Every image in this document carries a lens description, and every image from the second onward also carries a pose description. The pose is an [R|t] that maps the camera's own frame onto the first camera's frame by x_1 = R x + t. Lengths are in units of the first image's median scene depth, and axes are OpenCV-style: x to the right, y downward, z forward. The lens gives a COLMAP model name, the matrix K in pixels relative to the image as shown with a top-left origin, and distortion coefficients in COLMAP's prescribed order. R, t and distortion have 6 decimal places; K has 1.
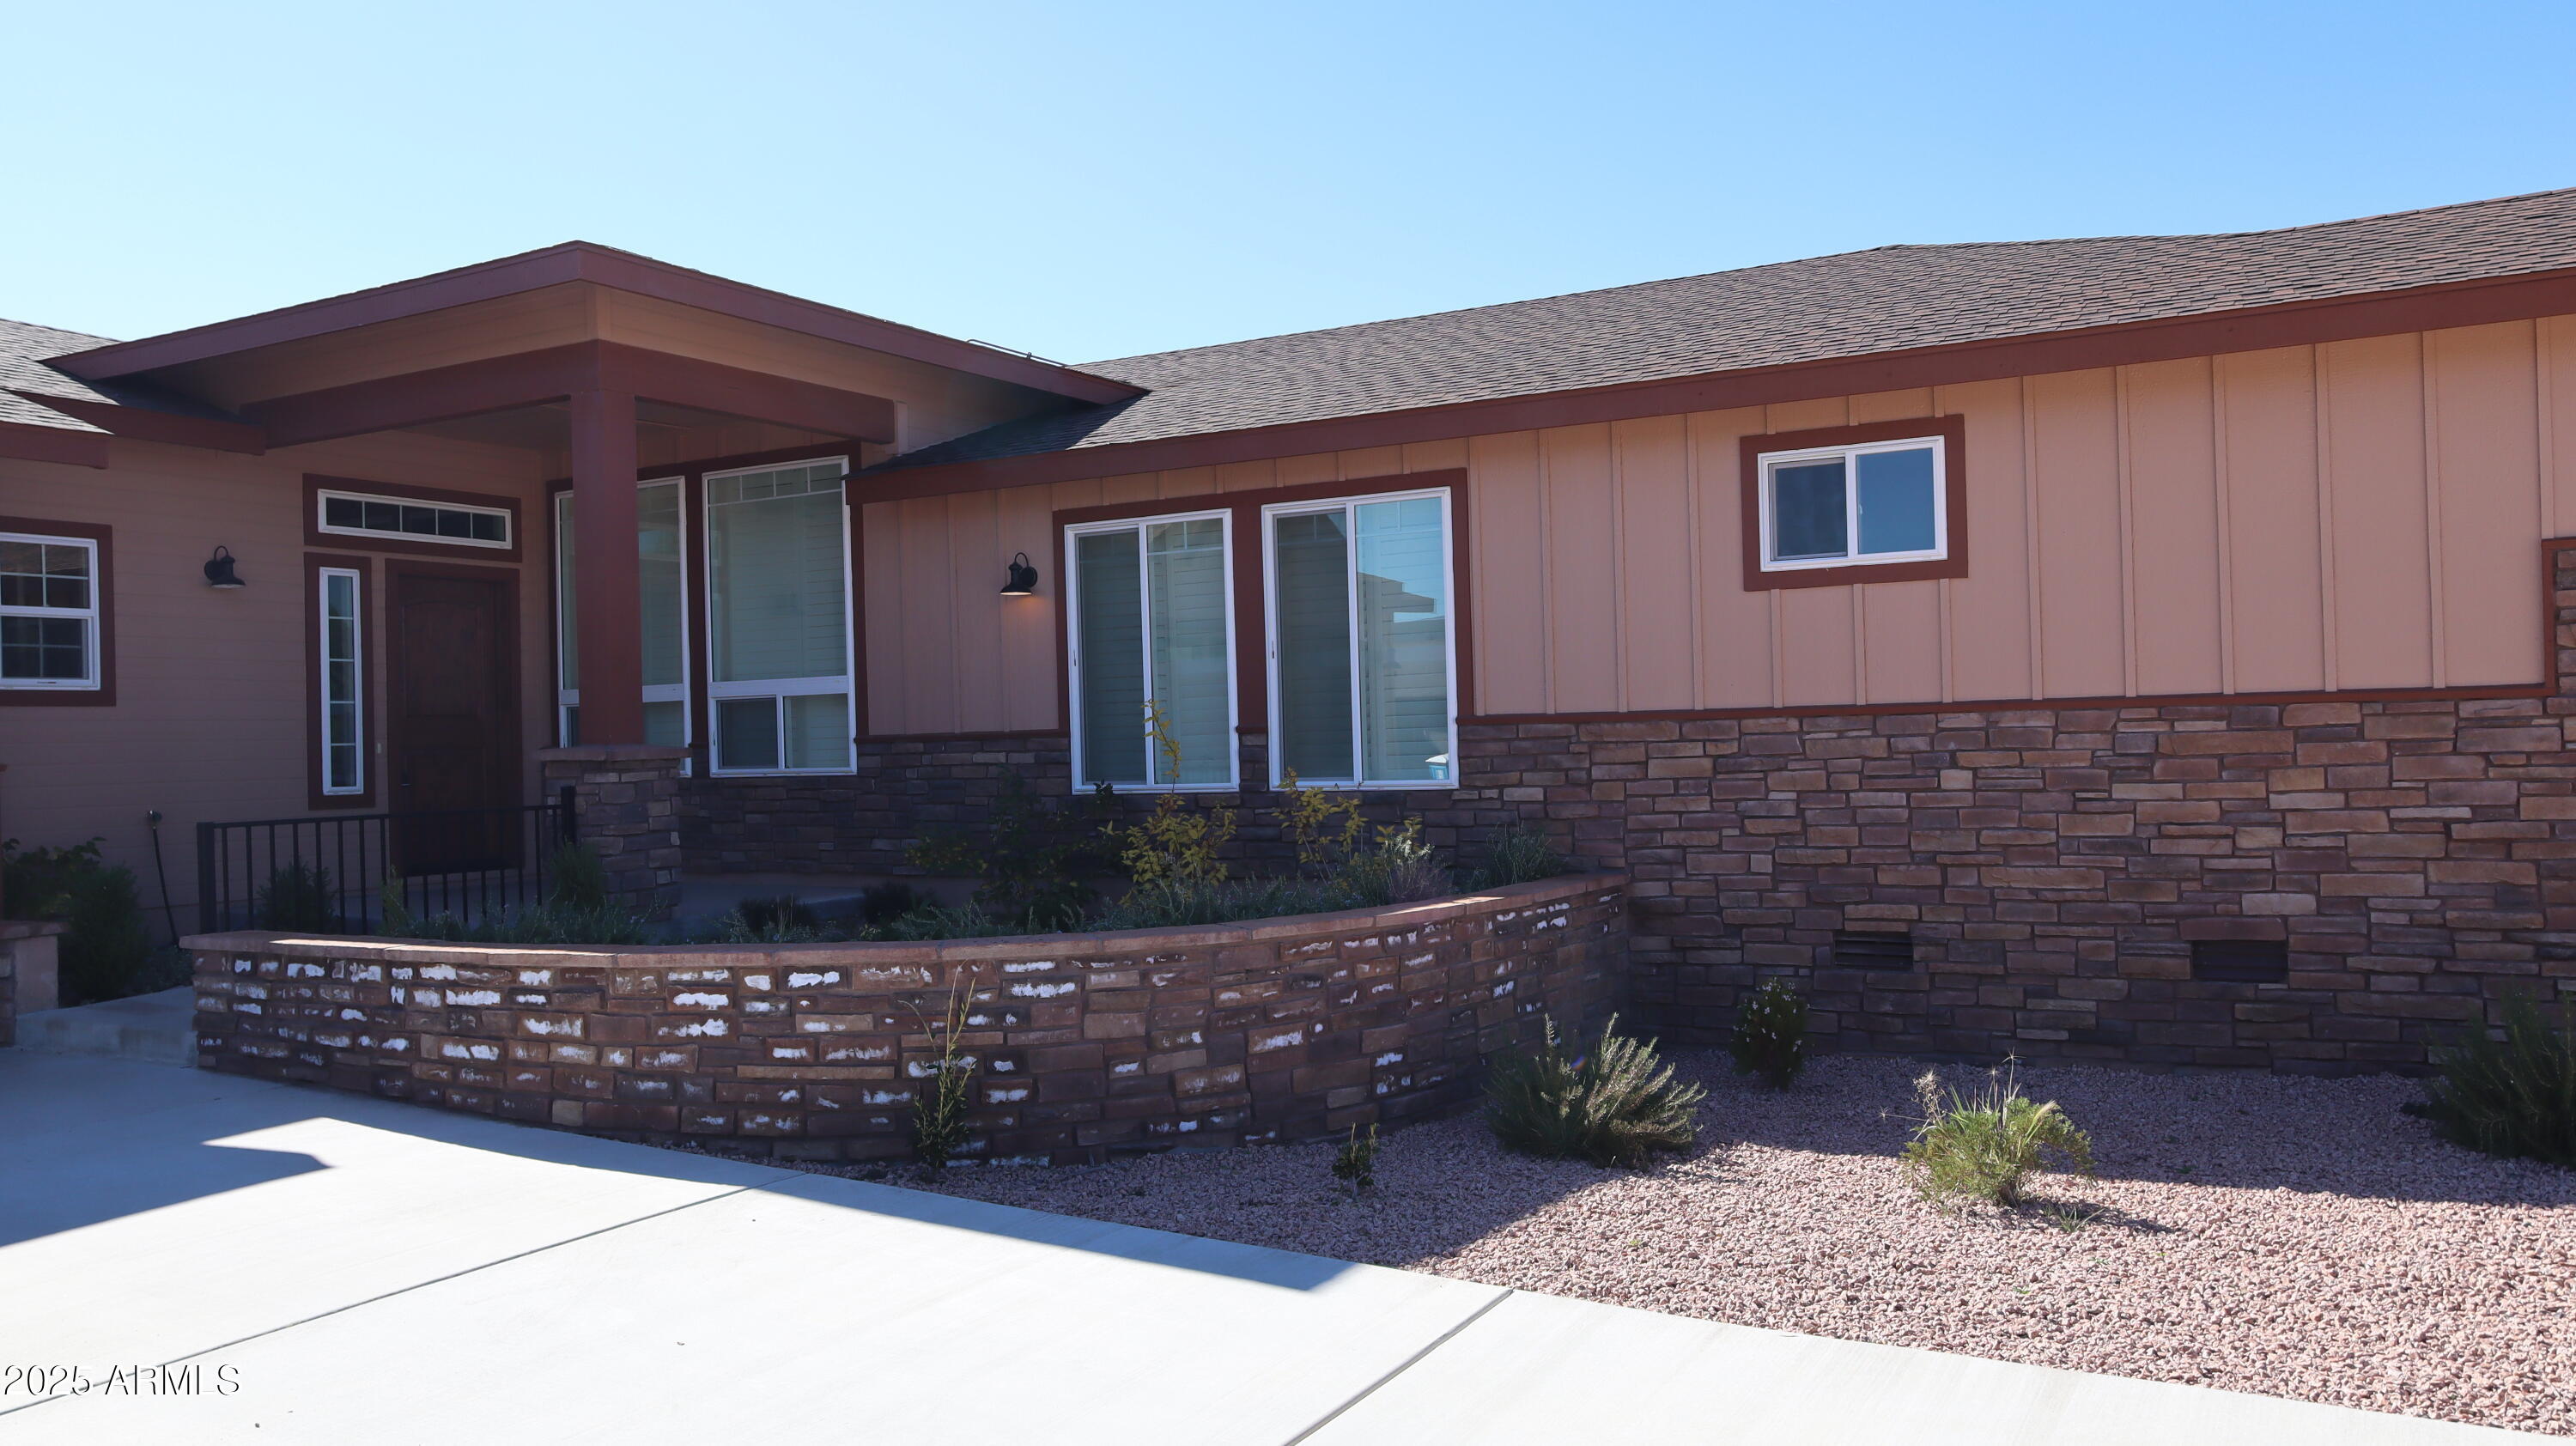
lens RADIAL K [[1902.7, 0, 1289.4], [0, 1902.7, 725.6], [0, 0, 1]] dist [0.001591, -0.010451]
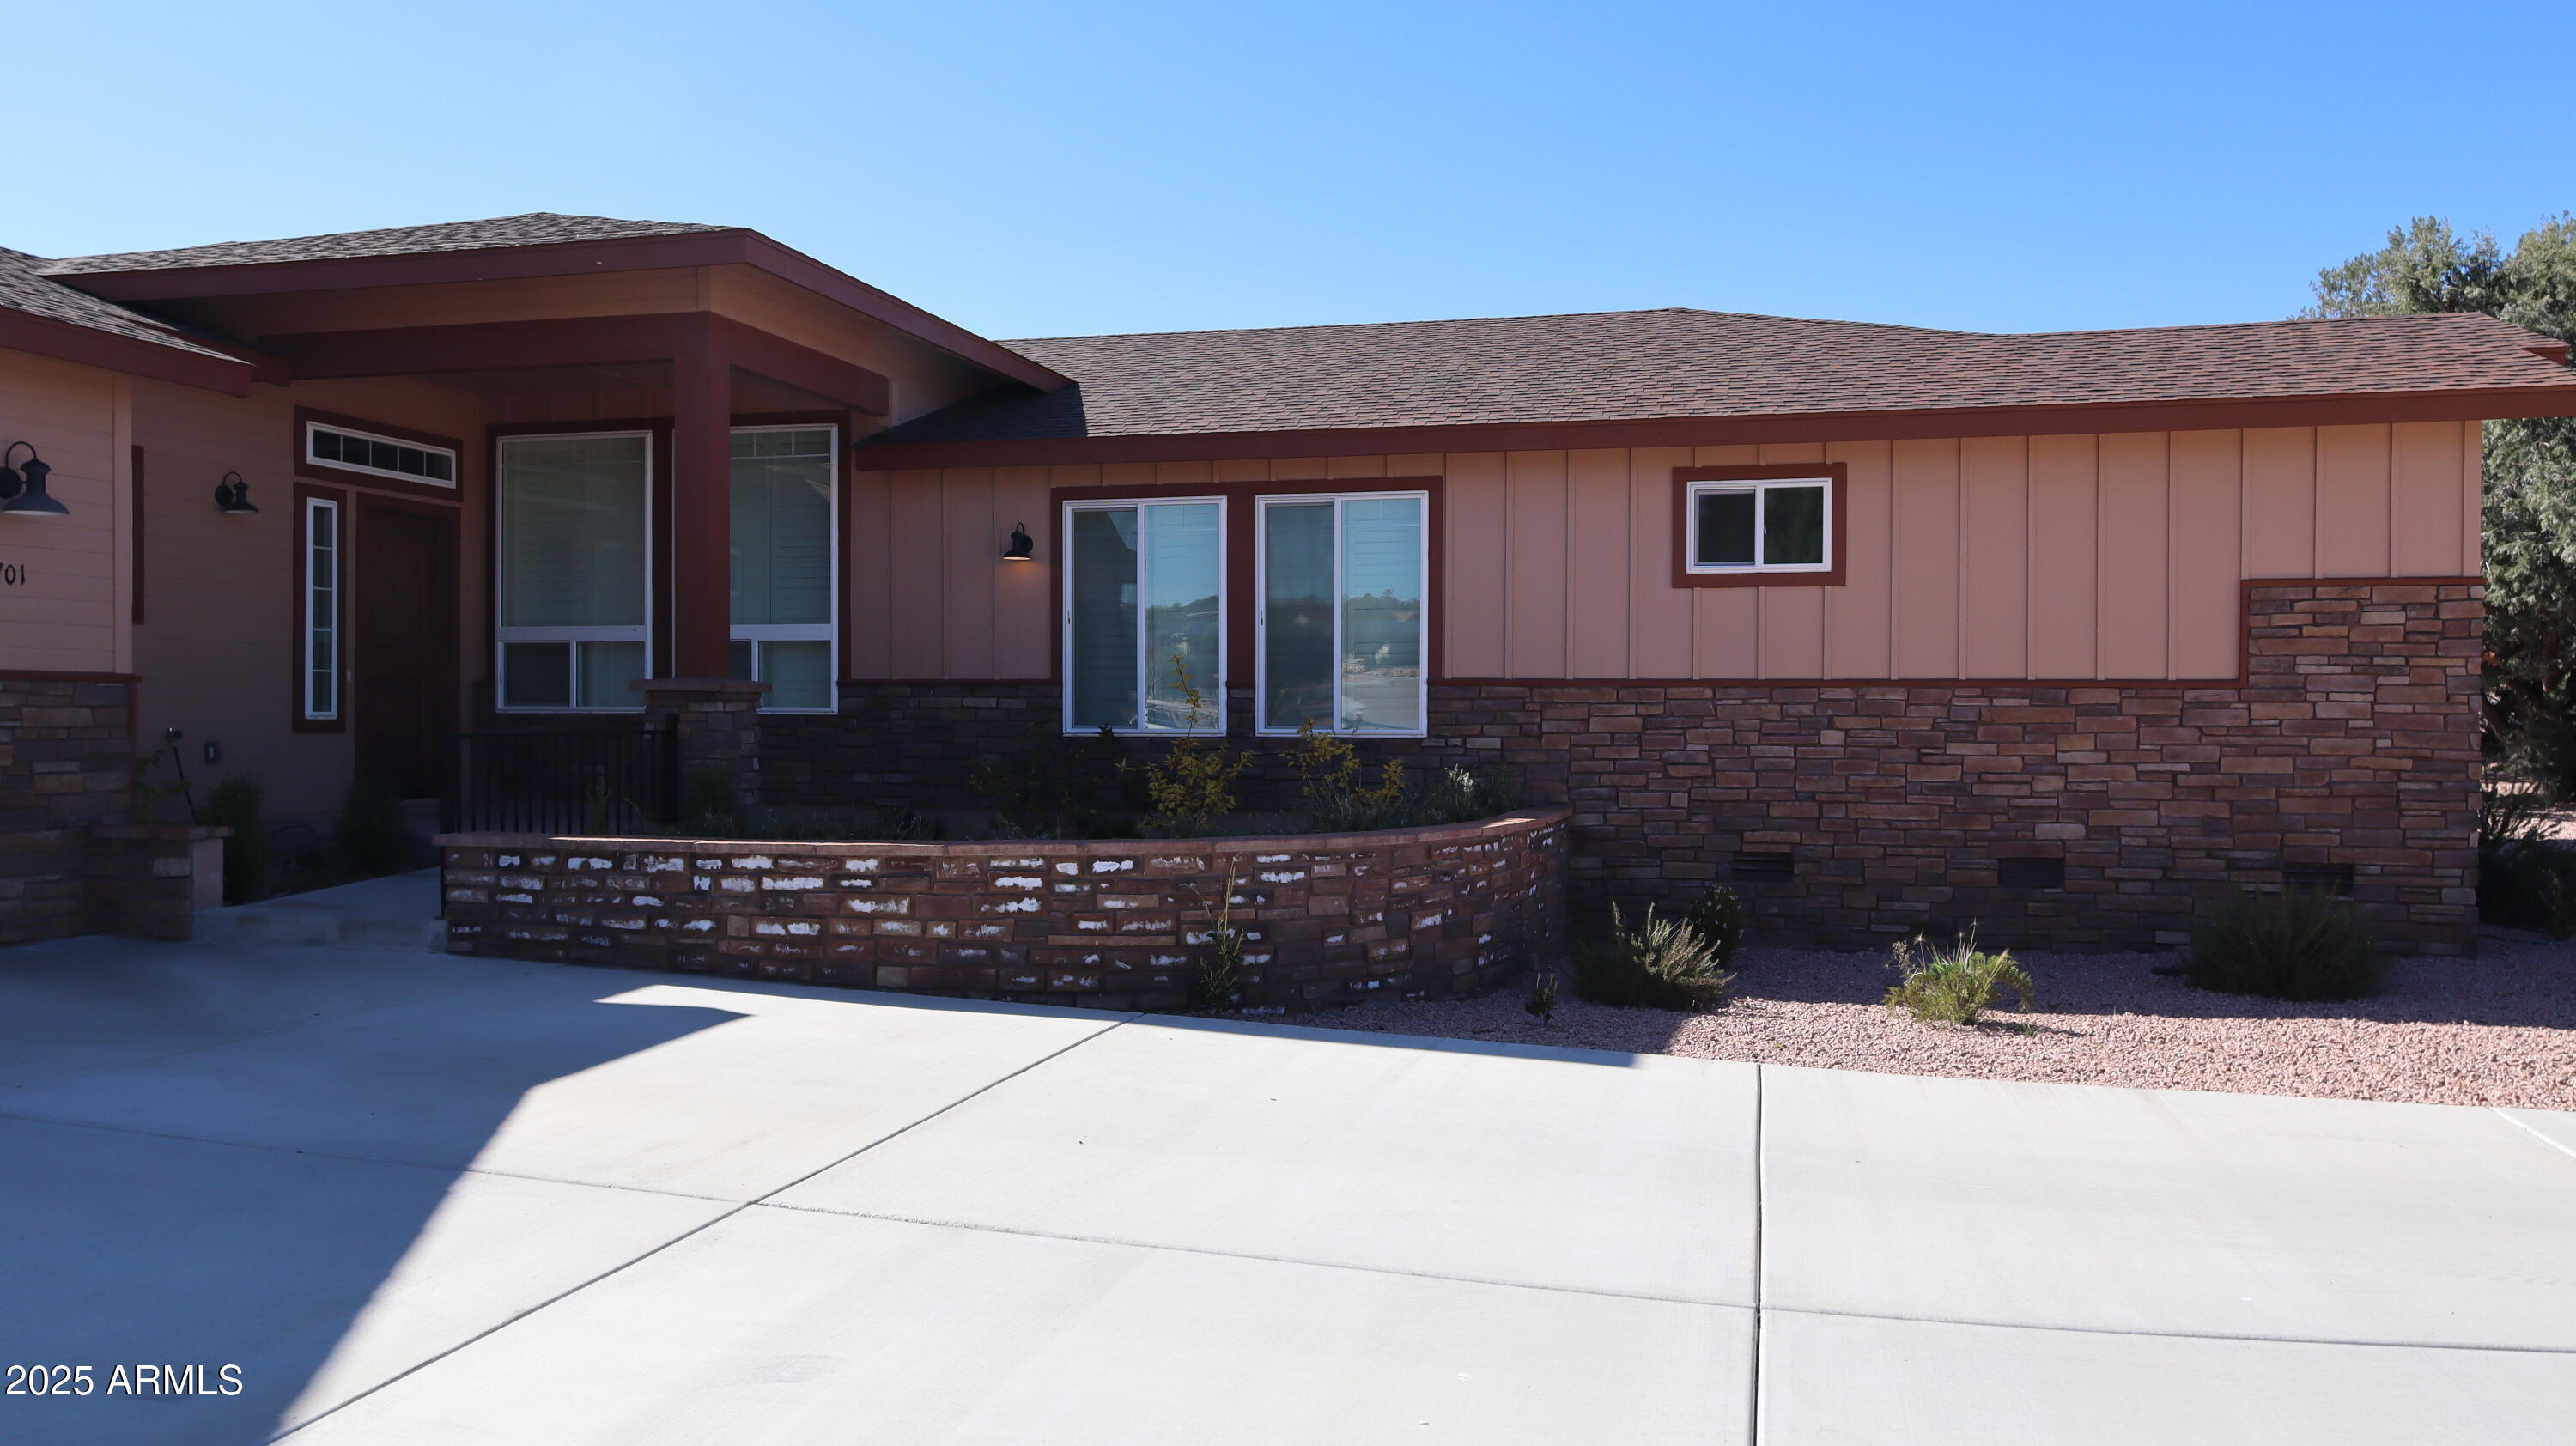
lens RADIAL K [[1902.7, 0, 1290.3], [0, 1902.7, 720.4], [0, 0, 1]] dist [0.001591, -0.010451]
pose [[0.964595, 0.028743, 0.262164, -0.370608], [-0.031112, 0.999504, 0.004889, 0.022022], [-0.261893, -0.012872, 0.965011, -0.186384]]
